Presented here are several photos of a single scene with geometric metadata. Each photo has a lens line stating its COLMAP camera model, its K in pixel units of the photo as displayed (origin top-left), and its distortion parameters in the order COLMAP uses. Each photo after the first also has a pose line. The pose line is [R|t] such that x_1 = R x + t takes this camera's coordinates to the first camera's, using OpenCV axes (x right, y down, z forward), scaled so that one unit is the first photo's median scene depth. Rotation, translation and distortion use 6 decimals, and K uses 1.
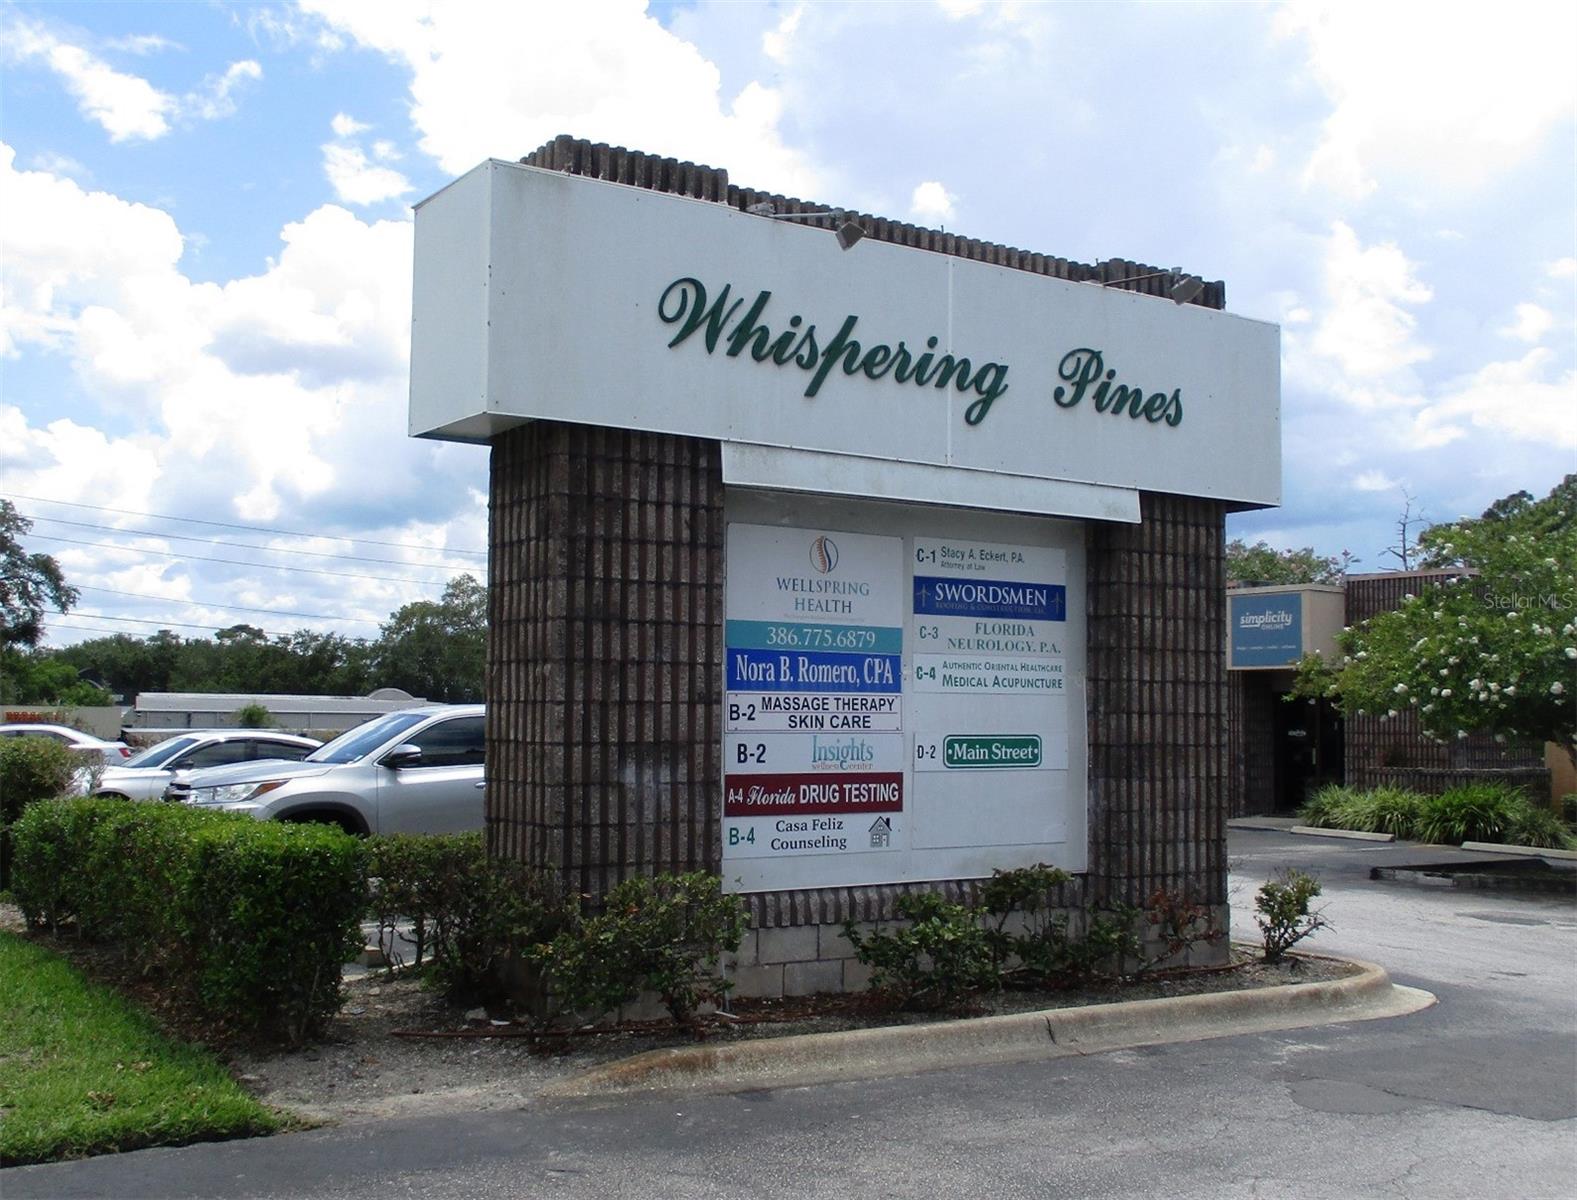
lens RADIAL K [[1664.0, 0, 748.2], [0, 1664.0, 627.3], [0, 0, 1]] dist [-0.044620, 0.000000]
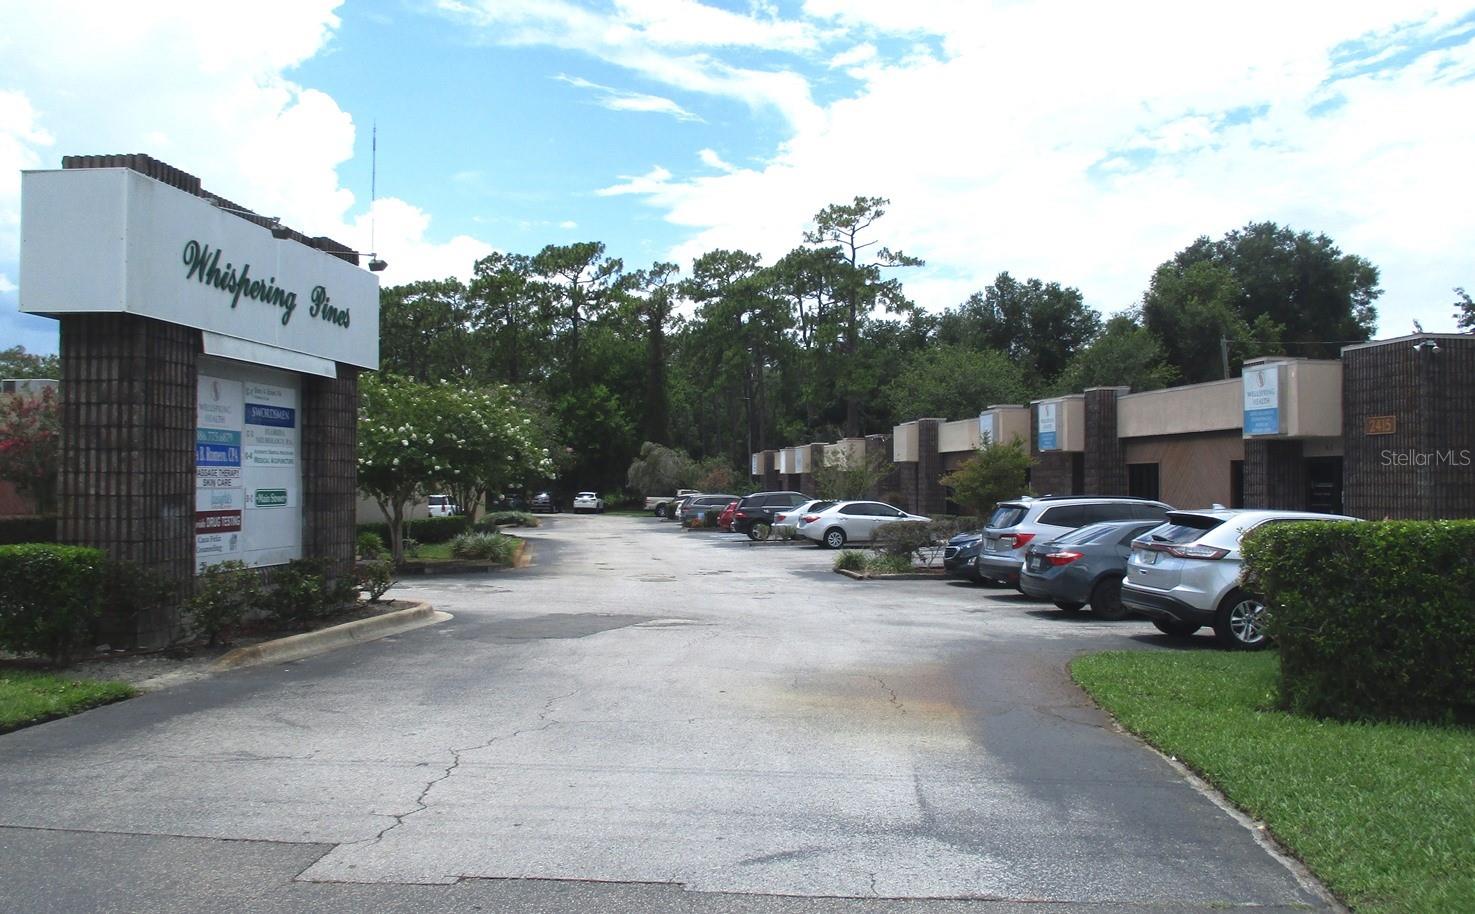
lens RADIAL K [[1243.1, 0, 738.4], [0, 1243.1, 459.9], [0, 0, 1]] dist [-0.000168, 0.000004]
pose [[0.632537, 0.006960, 0.774498, -0.646143], [-0.038761, 0.998991, 0.022679, -0.021168], [-0.773559, -0.044365, 0.632169, -0.304425]]
